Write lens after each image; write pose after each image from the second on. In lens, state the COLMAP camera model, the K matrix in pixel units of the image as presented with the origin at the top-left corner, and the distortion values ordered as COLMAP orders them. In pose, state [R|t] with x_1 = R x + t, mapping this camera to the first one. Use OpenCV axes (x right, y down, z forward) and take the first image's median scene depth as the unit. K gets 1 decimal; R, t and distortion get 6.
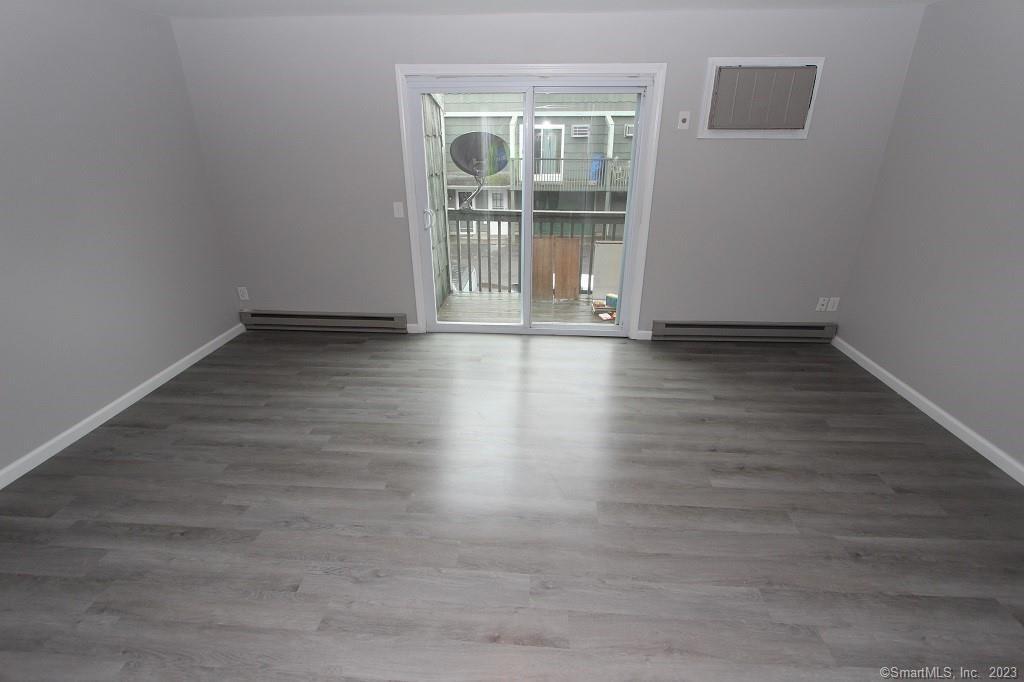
lens RADIAL K [[472.2, 0, 507.8], [0, 472.2, 342.6], [0, 0, 1]] dist [-0.017613, 0.003114]
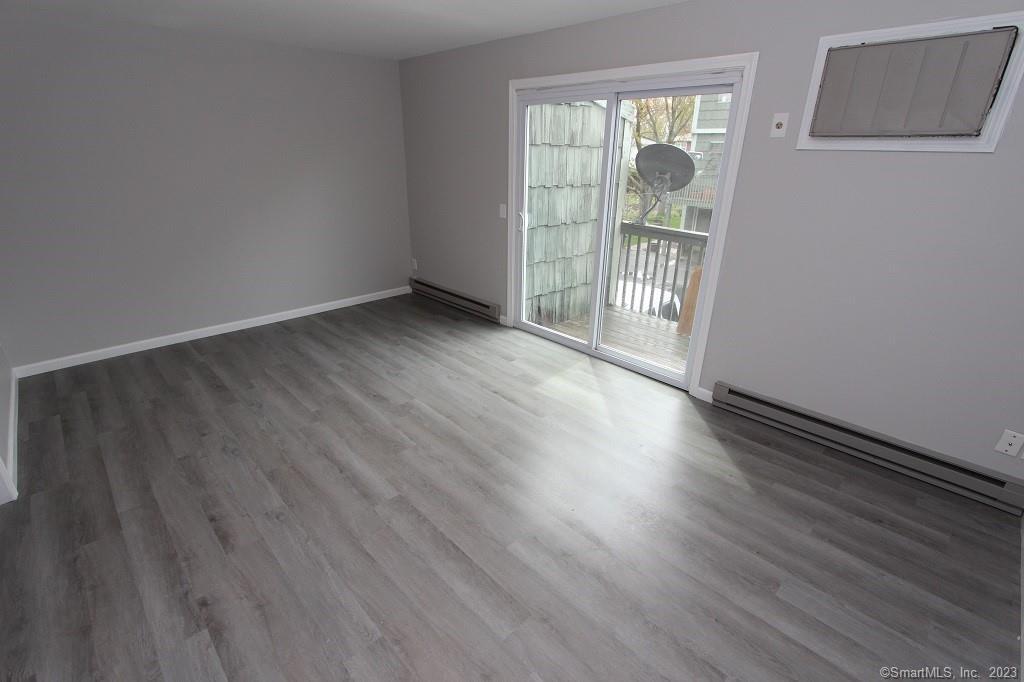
lens RADIAL K [[472.2, 0, 514.9], [0, 472.2, 341.0], [0, 0, 1]] dist [-0.017613, 0.003114]
pose [[0.744919, 0.259866, -0.614463, 0.605352], [-0.279940, 0.957768, 0.065682, -0.077225], [0.605581, 0.123085, 0.786207, 0.204311]]
